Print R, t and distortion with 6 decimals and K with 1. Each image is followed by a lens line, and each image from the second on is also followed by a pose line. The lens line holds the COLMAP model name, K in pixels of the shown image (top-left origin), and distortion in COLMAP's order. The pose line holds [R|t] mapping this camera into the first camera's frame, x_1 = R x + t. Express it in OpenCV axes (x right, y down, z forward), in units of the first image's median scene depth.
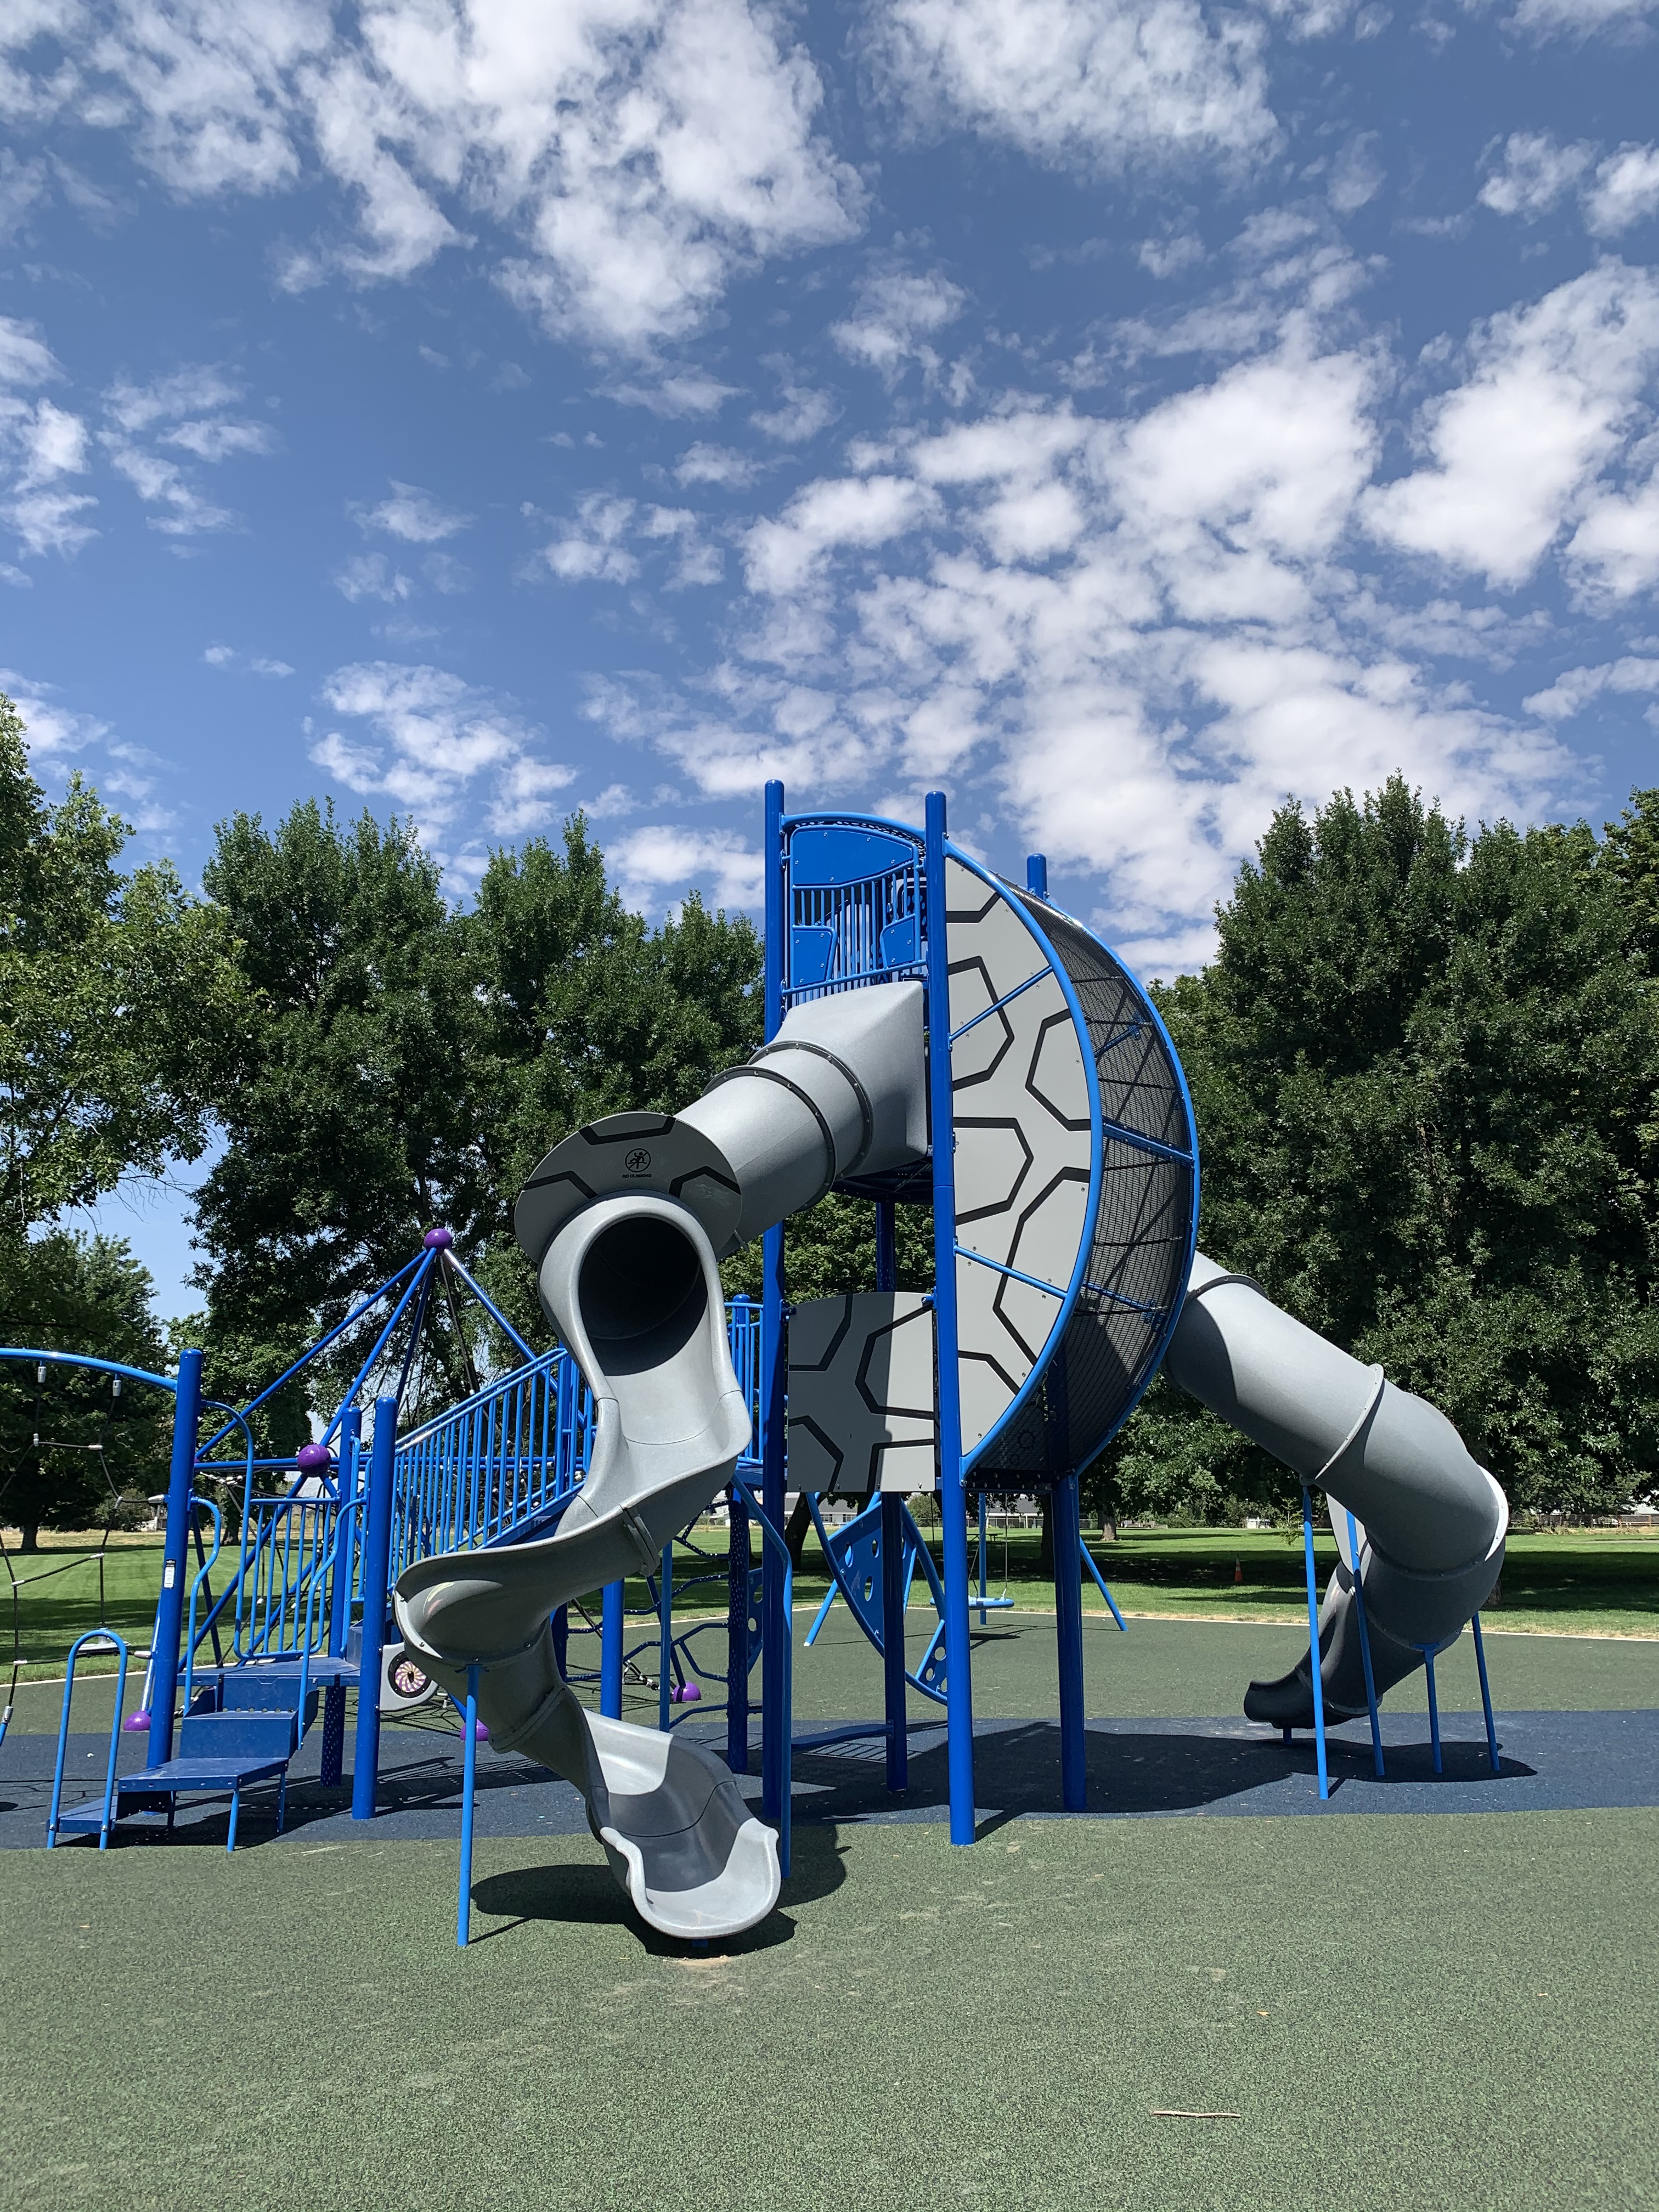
lens RADIAL K [[1666.1, 0, 822.5], [0, 1666.1, 1055.7], [0, 0, 1]] dist [0.013474, 0.000460]
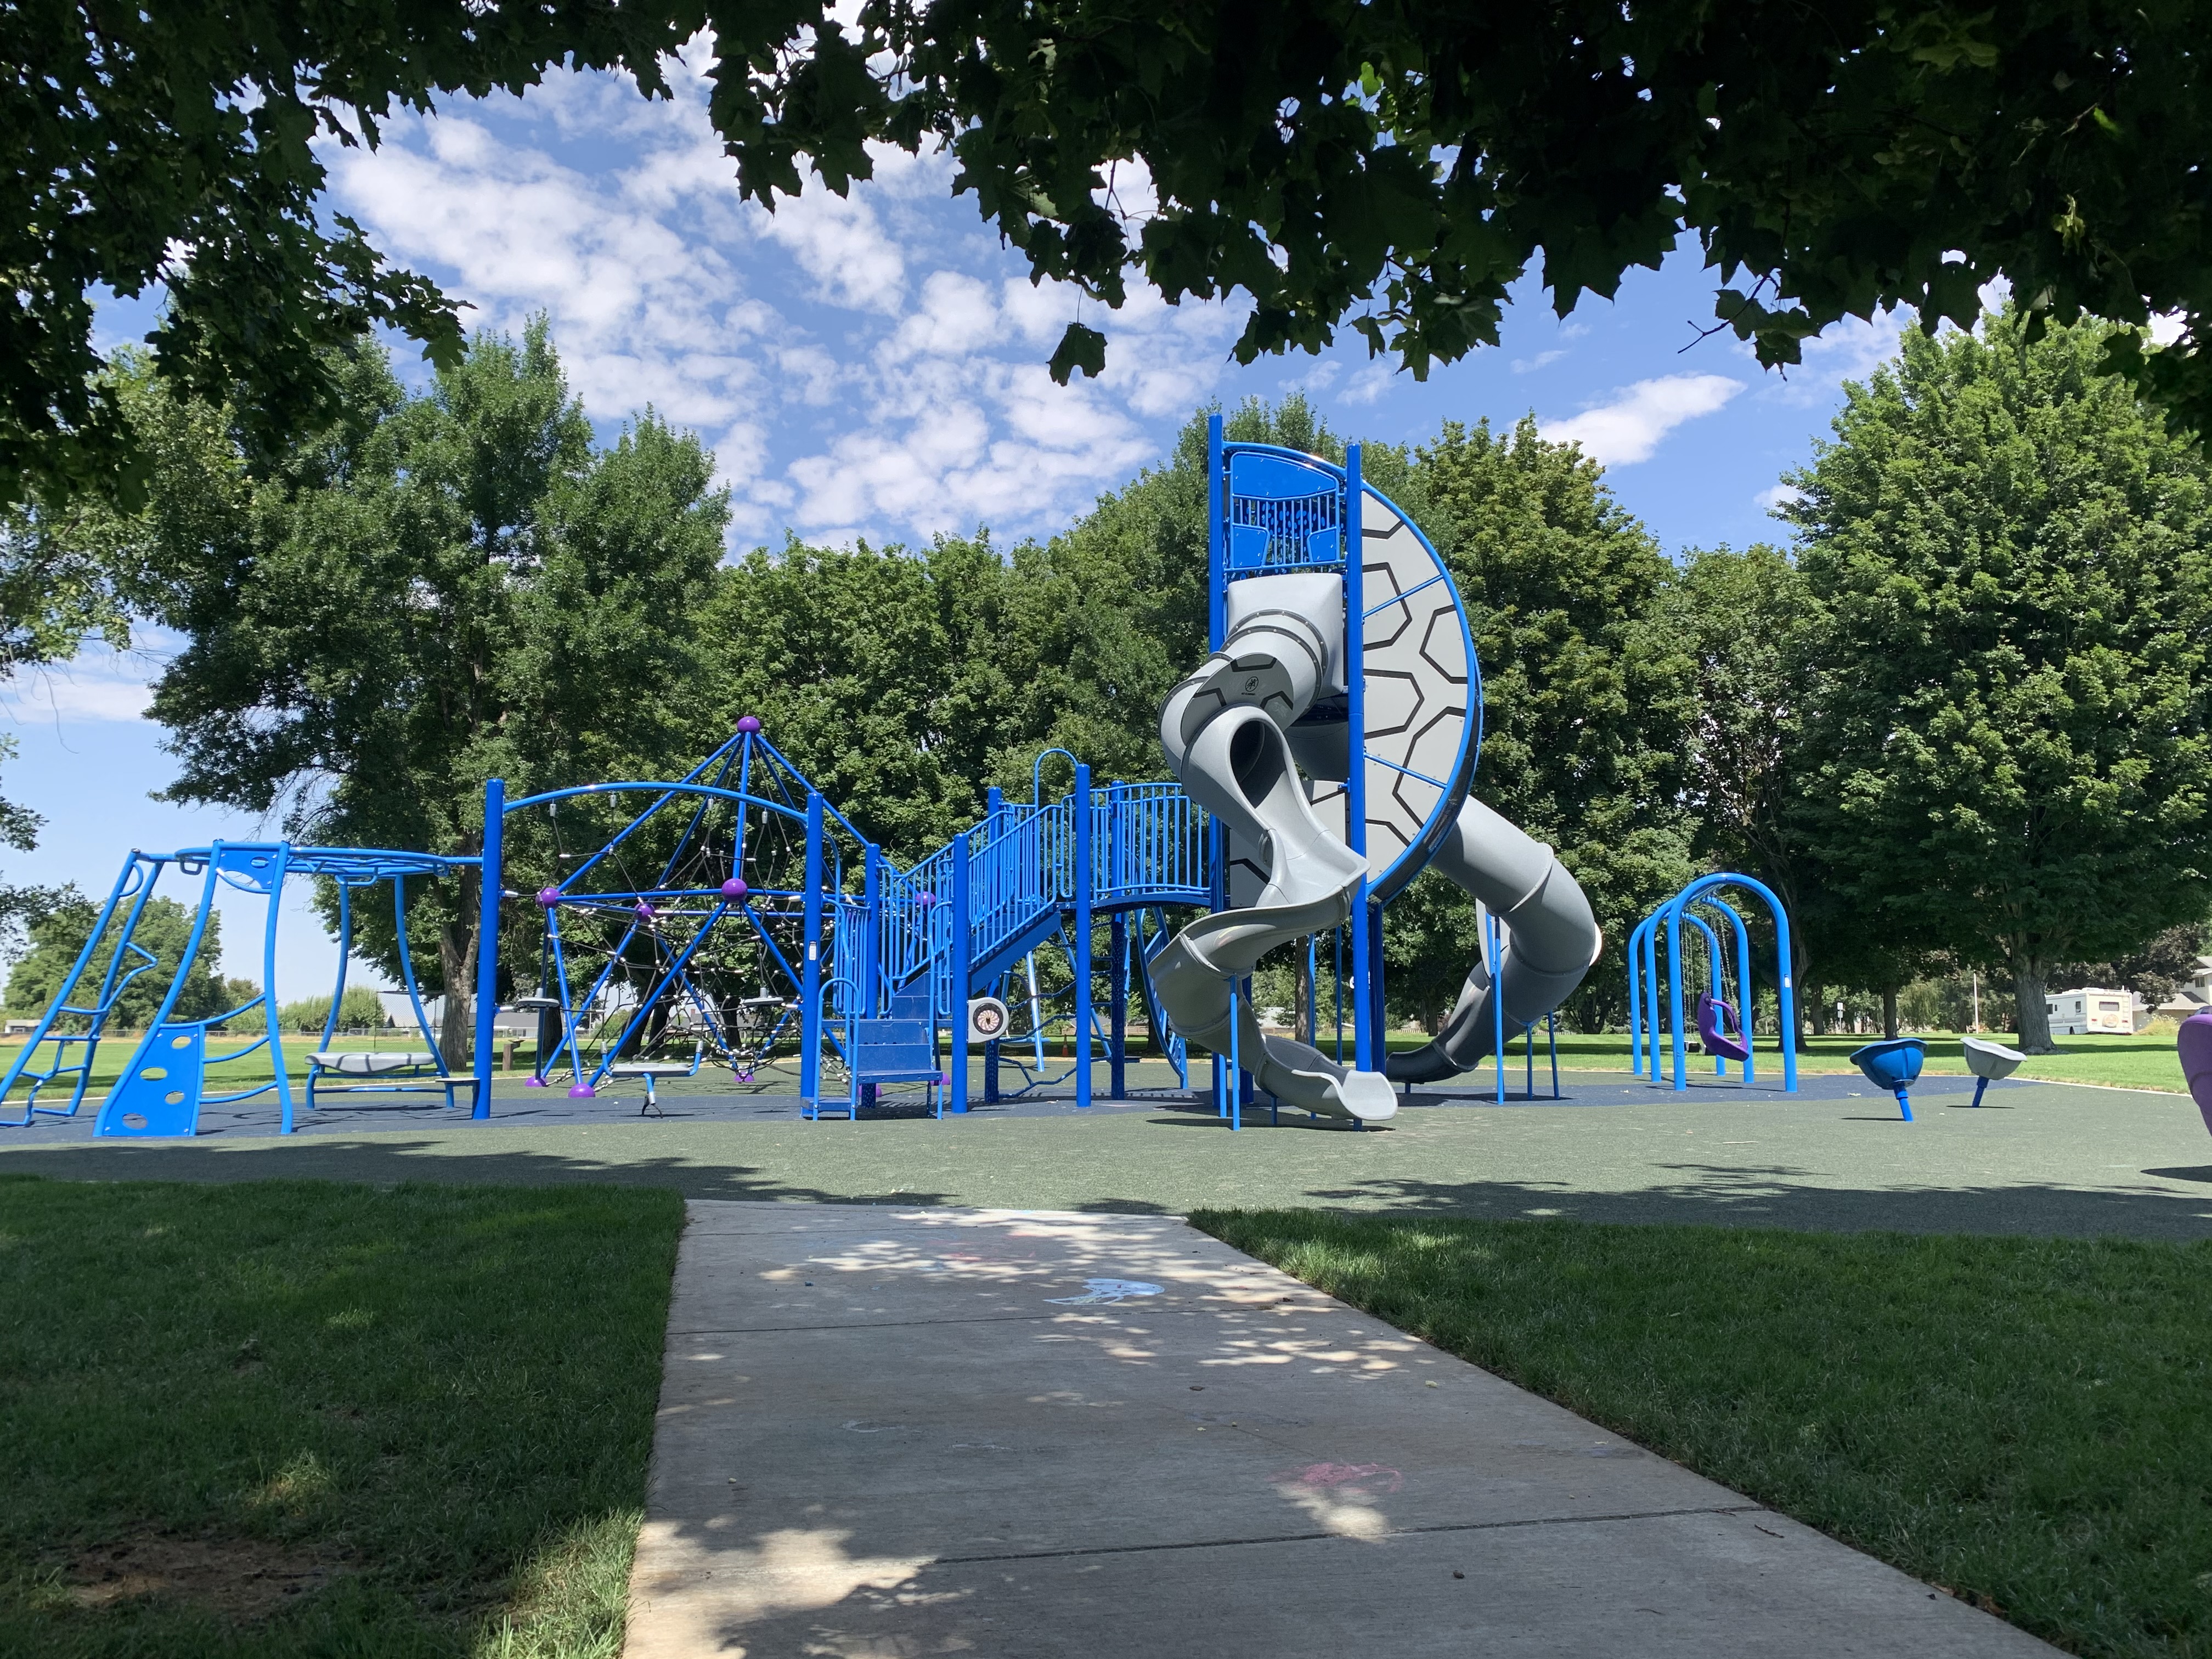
lens RADIAL K [[1646.3, 0, 1059.0], [0, 1646.3, 835.0], [0, 0, 1]] dist [0.104114, -0.154479]
pose [[0.941974, 0.045288, 0.332618, -0.235969], [-0.094176, 0.986718, 0.132356, 0.004626], [-0.322206, -0.156000, 0.933728, -0.119739]]
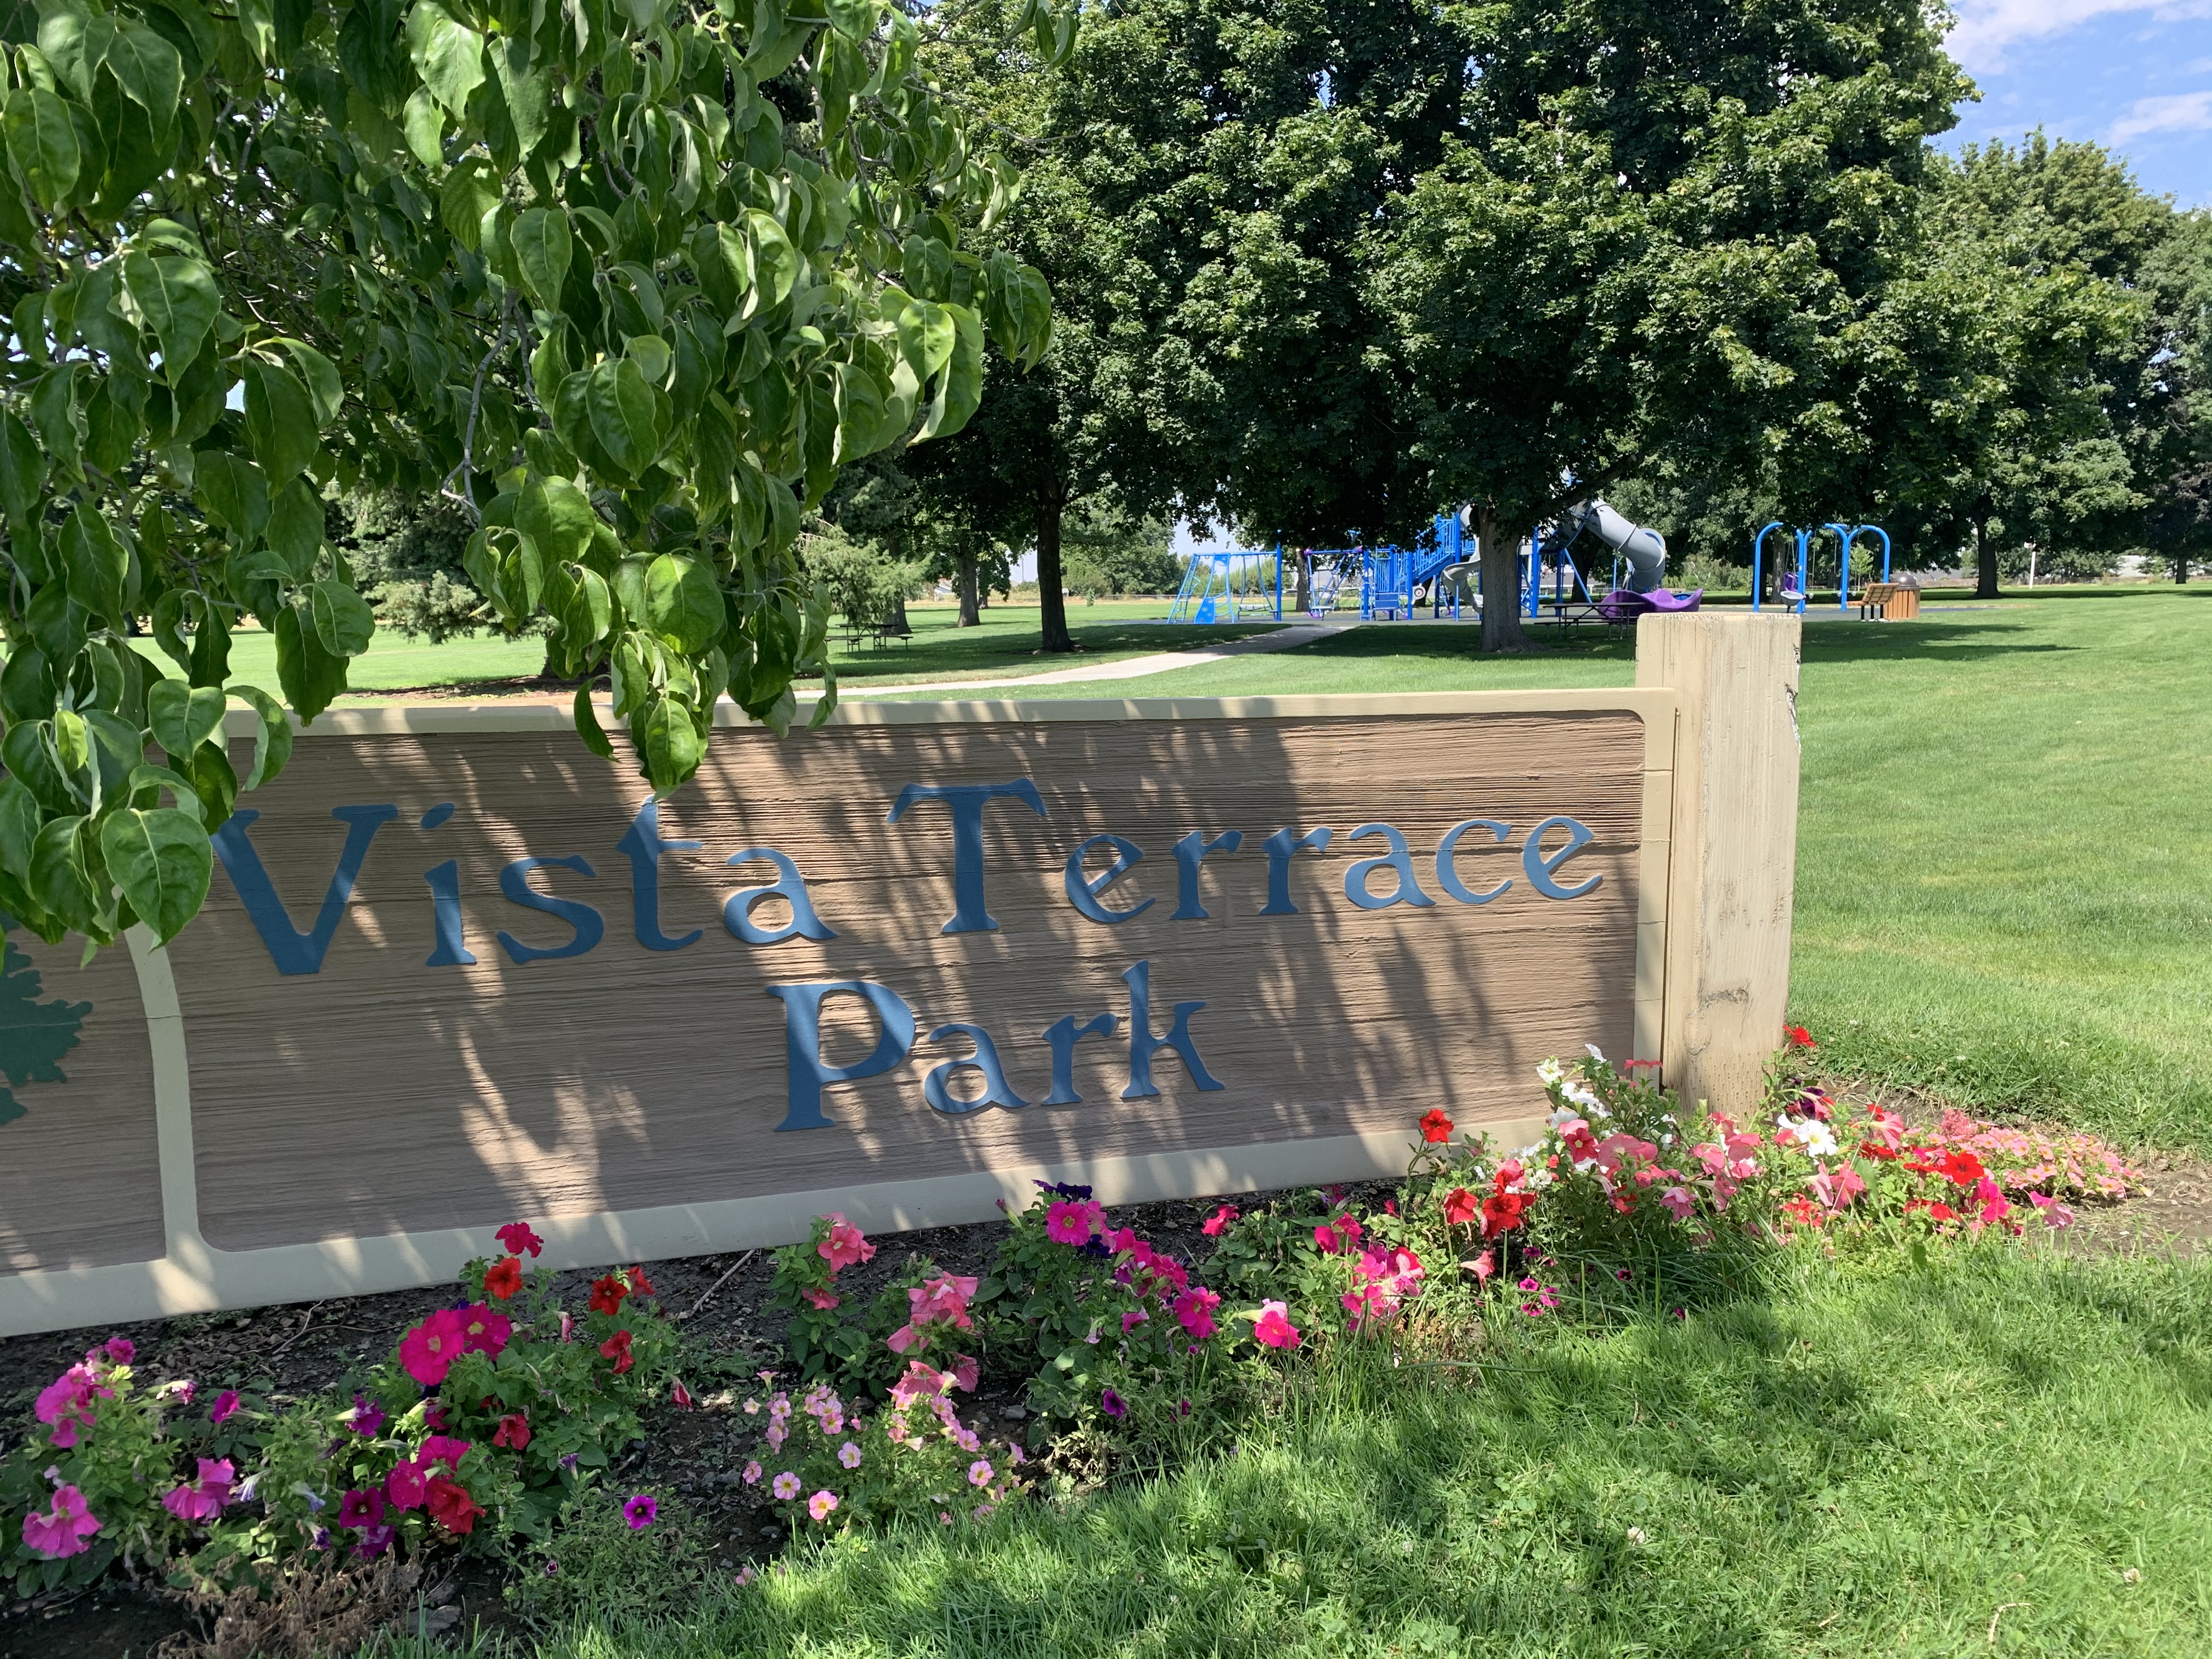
lens RADIAL K [[1647.9, 0, 1109.5], [0, 1647.9, 816.0], [0, 0, 1]] dist [0.098098, -0.154163]
pose [[0.988028, 0.012923, -0.153734, -0.134726], [0.048152, 0.920875, 0.386873, -0.330338], [0.146569, -0.389644, 0.909228, -1.323474]]
